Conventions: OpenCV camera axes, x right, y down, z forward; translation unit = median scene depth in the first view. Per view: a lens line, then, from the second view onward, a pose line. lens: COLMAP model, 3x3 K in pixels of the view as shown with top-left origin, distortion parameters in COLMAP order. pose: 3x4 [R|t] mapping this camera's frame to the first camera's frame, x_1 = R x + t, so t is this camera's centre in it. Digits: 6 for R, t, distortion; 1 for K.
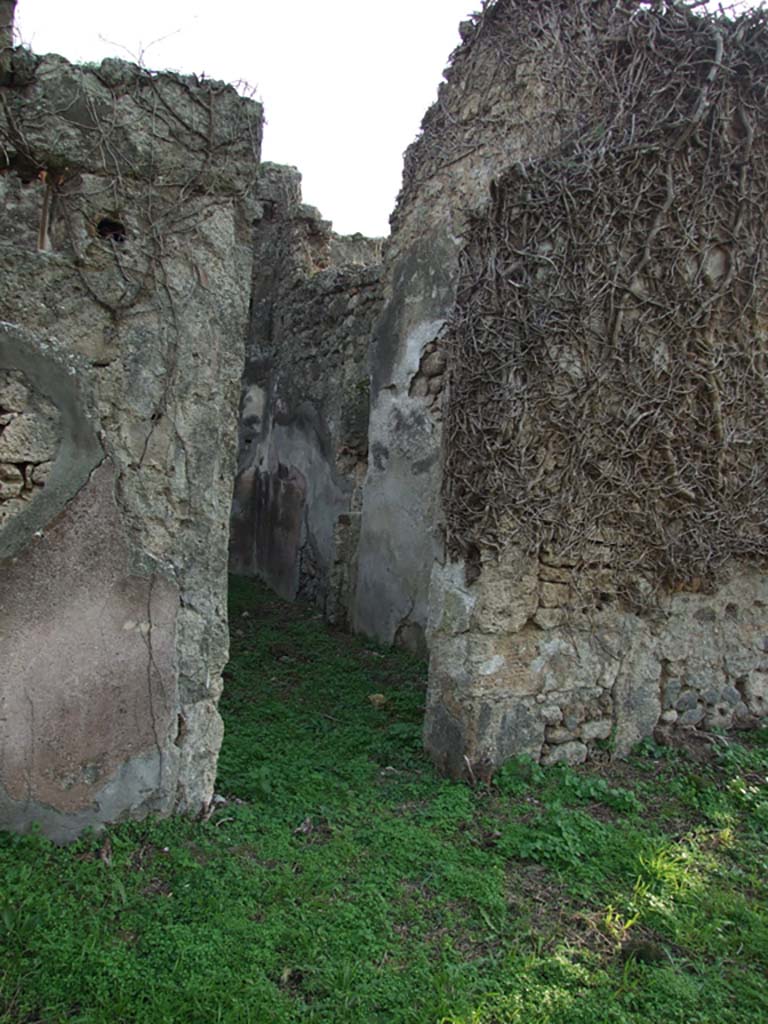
lens RADIAL K [[823.3, 0, 384.0], [0, 823.3, 512.0], [0, 0, 1]] dist [-0.057541, 0.063524]
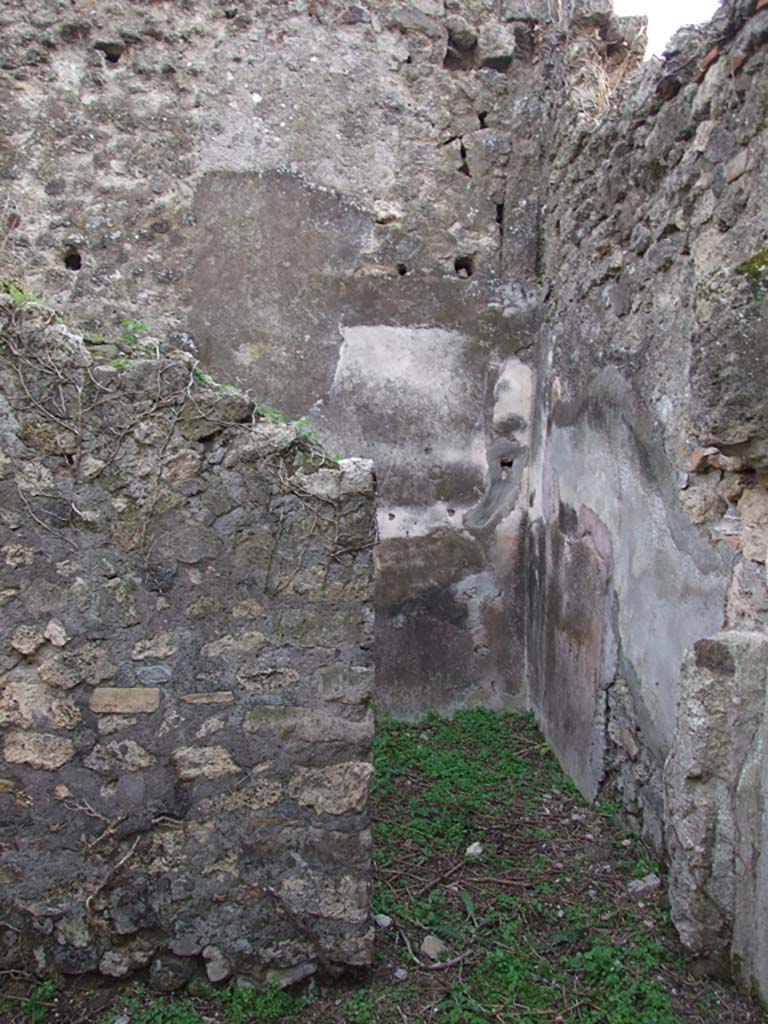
lens RADIAL K [[823.3, 0, 384.0], [0, 823.3, 512.0], [0, 0, 1]] dist [-0.057541, 0.063524]
pose [[0.920228, -0.041892, -0.389134, -0.032267], [0.023429, 0.998368, -0.052072, -0.030304], [0.390680, 0.038801, 0.919708, 0.510017]]
